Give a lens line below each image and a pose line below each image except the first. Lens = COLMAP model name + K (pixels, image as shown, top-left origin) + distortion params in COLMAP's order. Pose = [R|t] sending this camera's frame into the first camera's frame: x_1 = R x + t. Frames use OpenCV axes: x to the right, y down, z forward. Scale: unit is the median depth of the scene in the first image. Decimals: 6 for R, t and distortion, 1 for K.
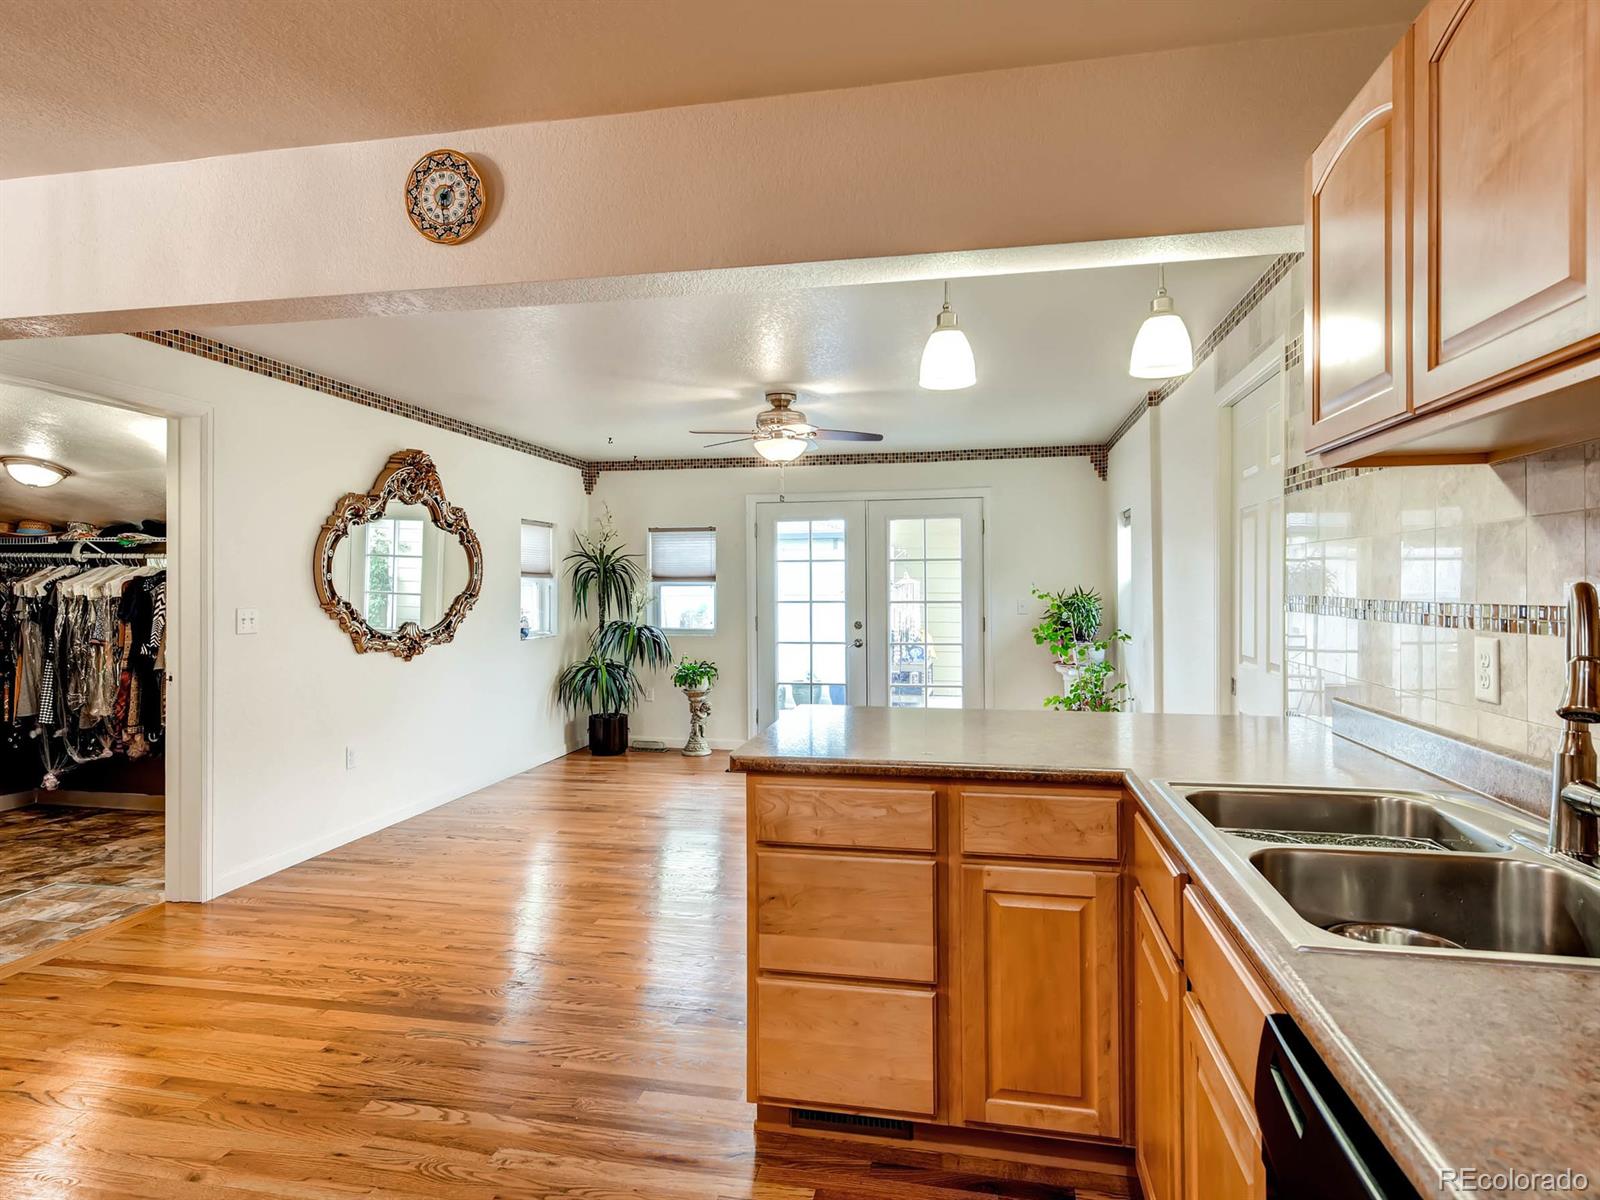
lens RADIAL K [[901.5, 0, 795.4], [0, 901.5, 583.3], [0, 0, 1]] dist [0.003891, 0.002336]
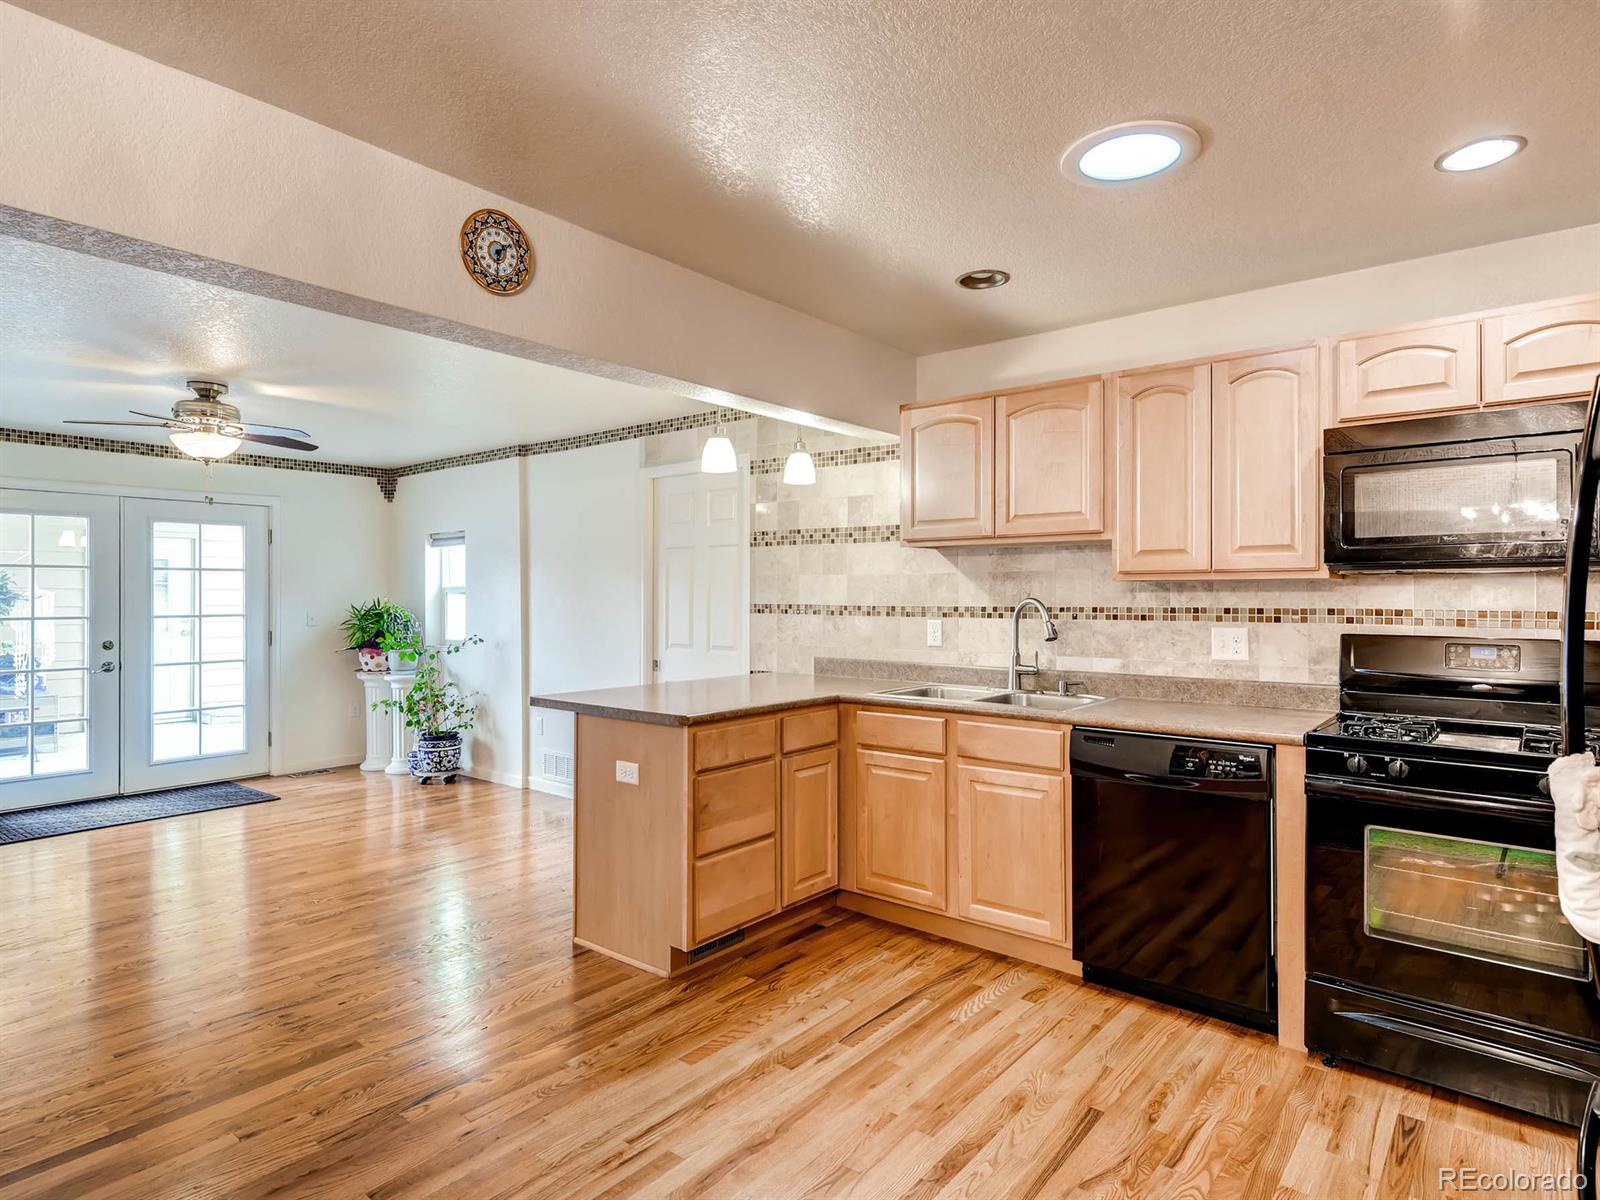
lens RADIAL K [[901.5, 0, 795.4], [0, 901.5, 583.3], [0, 0, 1]] dist [0.003891, 0.002336]
pose [[0.467530, 0.014765, 0.883854, -0.723372], [-0.003070, 0.999882, -0.015079, -0.000432], [-0.883972, 0.004336, 0.467520, 0.090097]]
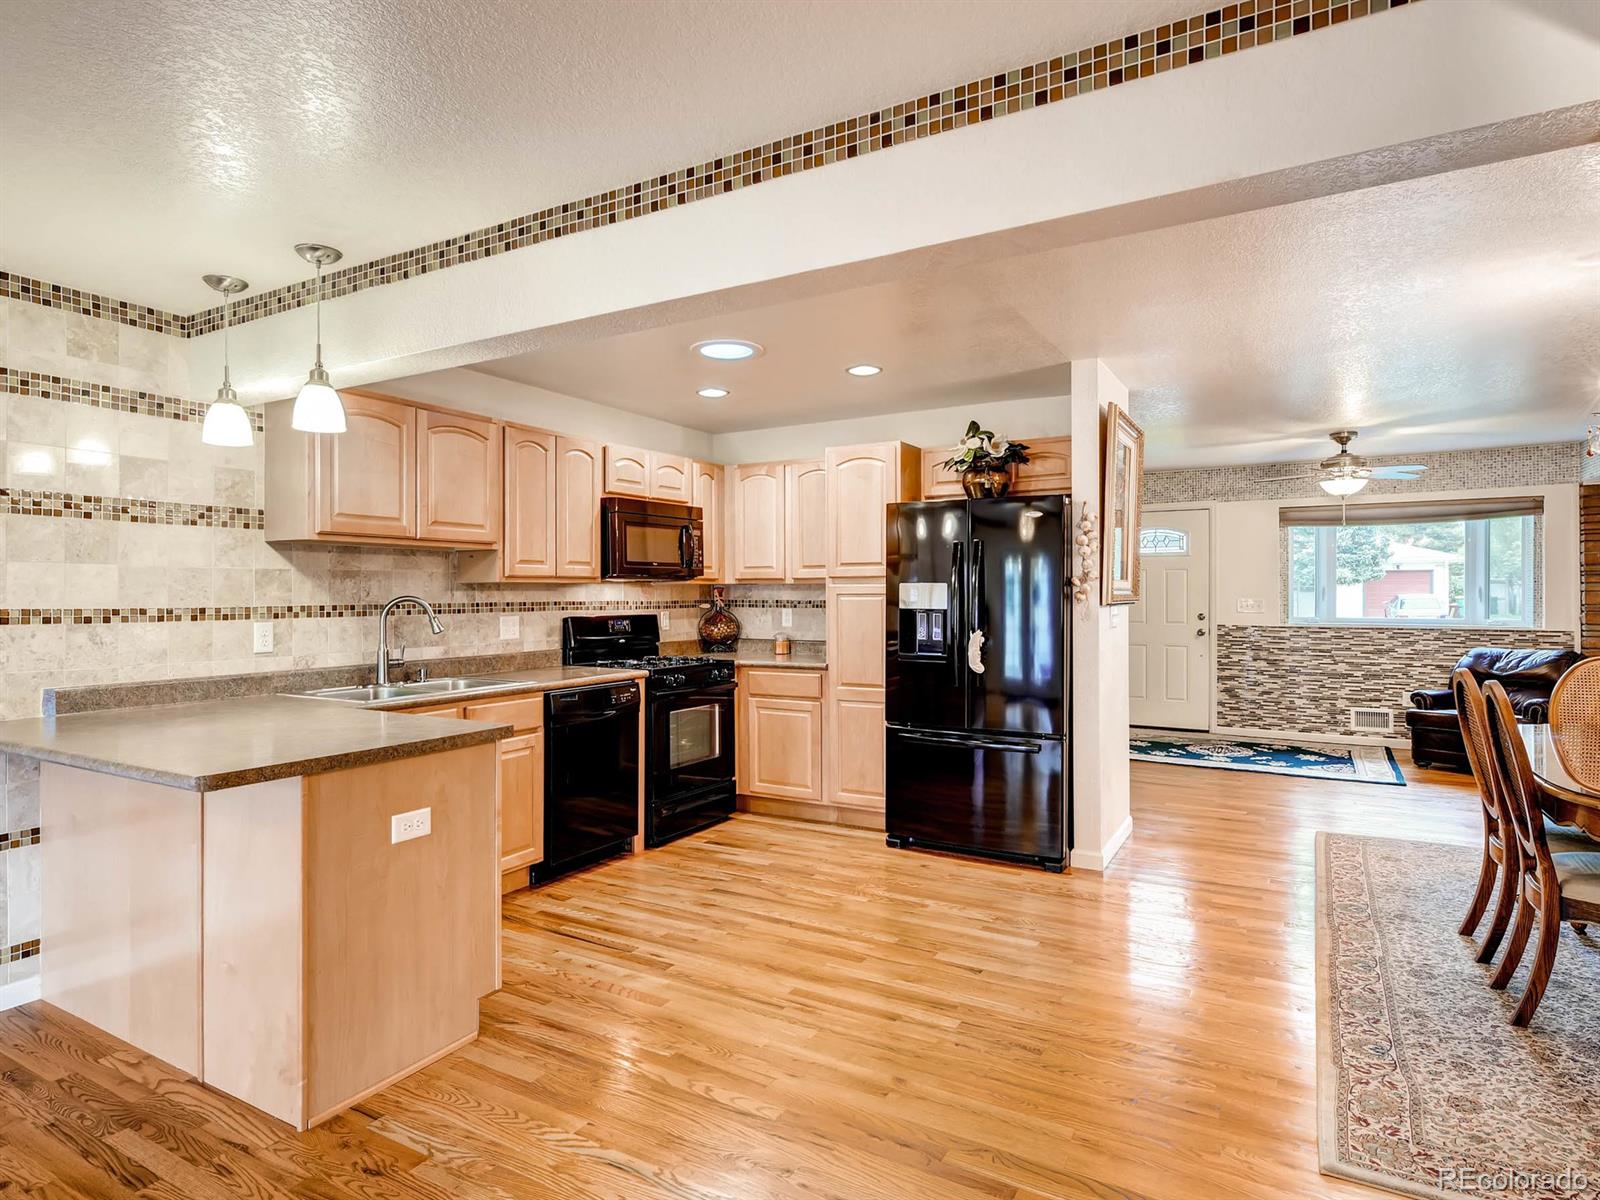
lens RADIAL K [[891.9, 0, 797.3], [0, 891.9, 591.8], [0, 0, 1]] dist [0.003439, -0.002197]
pose [[-0.948887, 0.006828, 0.315543, -0.501641], [0.005992, 0.999975, -0.003620, 0.001611], [-0.315560, -0.001545, -0.948904, 1.194827]]
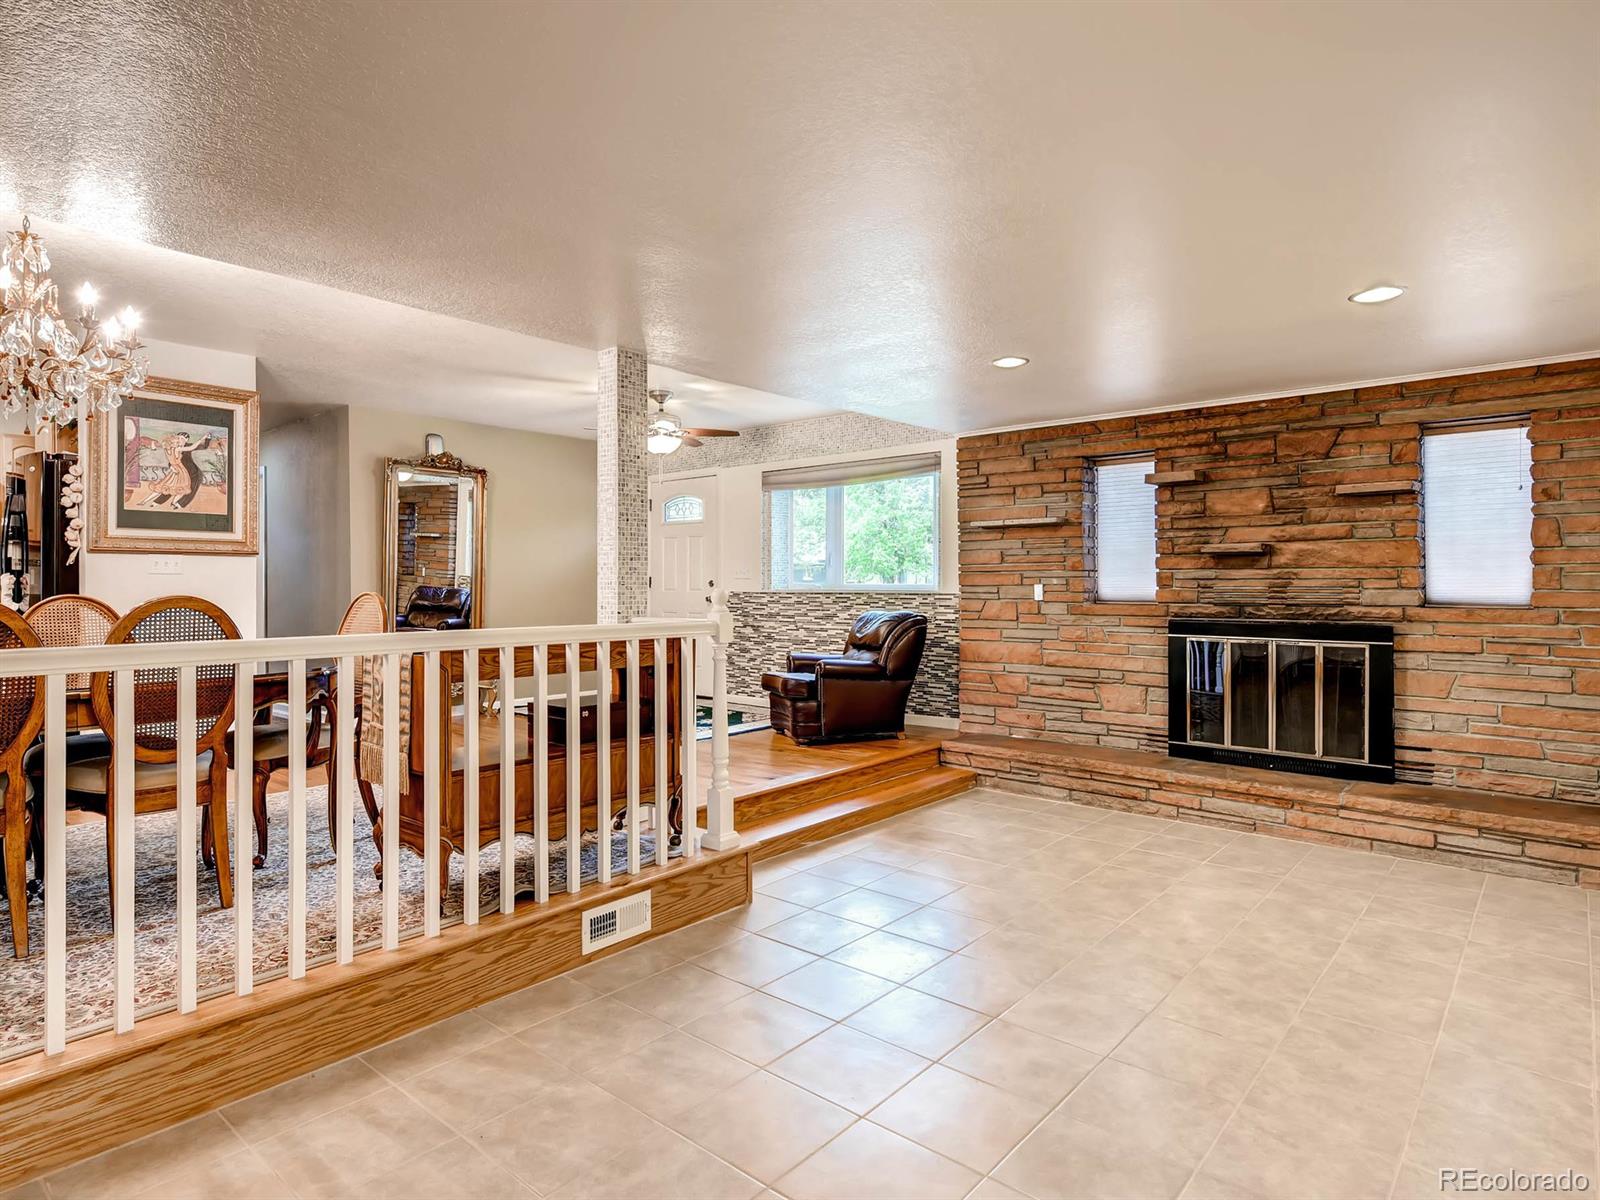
lens RADIAL K [[891.9, 0, 797.3], [0, 891.9, 591.8], [0, 0, 1]] dist [0.003439, -0.002197]
pose [[-0.868742, 0.001713, 0.495263, -2.102617], [0.004054, 0.999985, 0.003653, 0.078252], [-0.495249, 0.005181, -0.868736, 0.567875]]
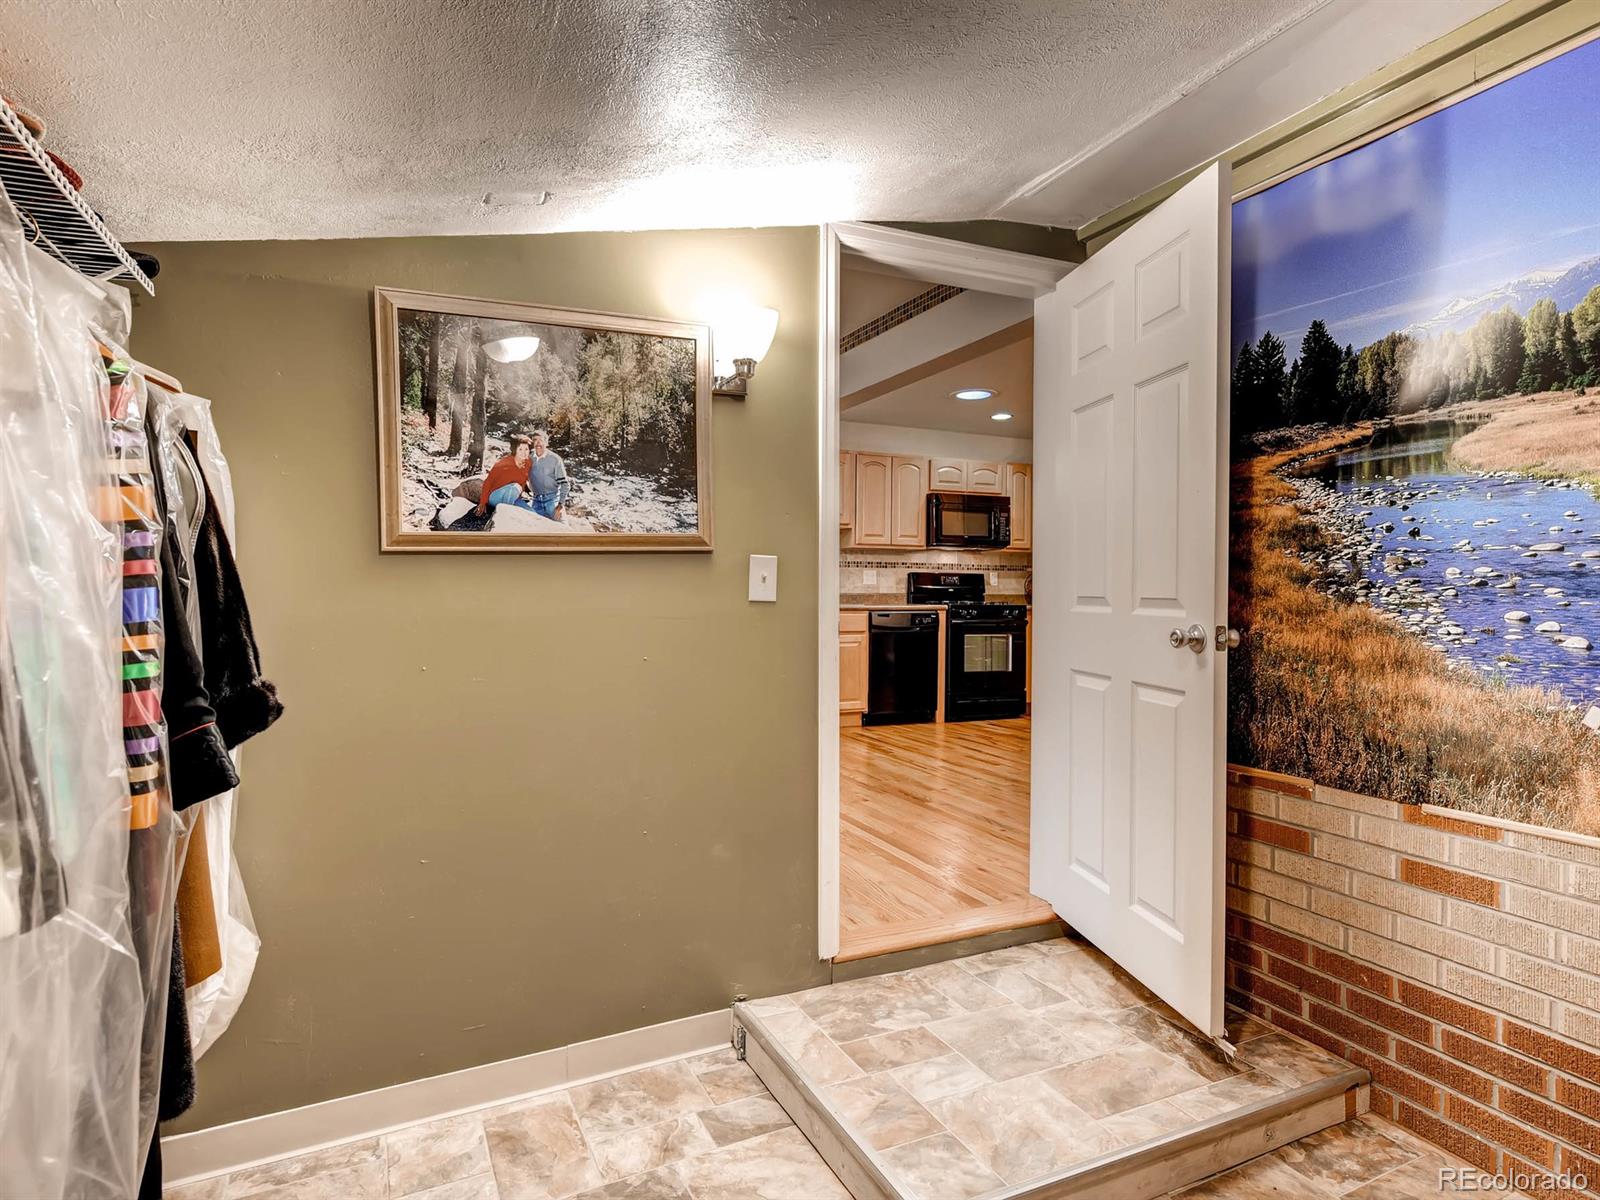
lens RADIAL K [[884.5, 0, 796.8], [0, 884.5, 602.4], [0, 0, 1]] dist [0.001282, 0.000386]
pose [[-0.593516, -0.011720, 0.804737, -1.246624], [-0.006293, 0.999931, 0.009921, 0.083242], [-0.804798, 0.000824, -0.593548, 1.461715]]
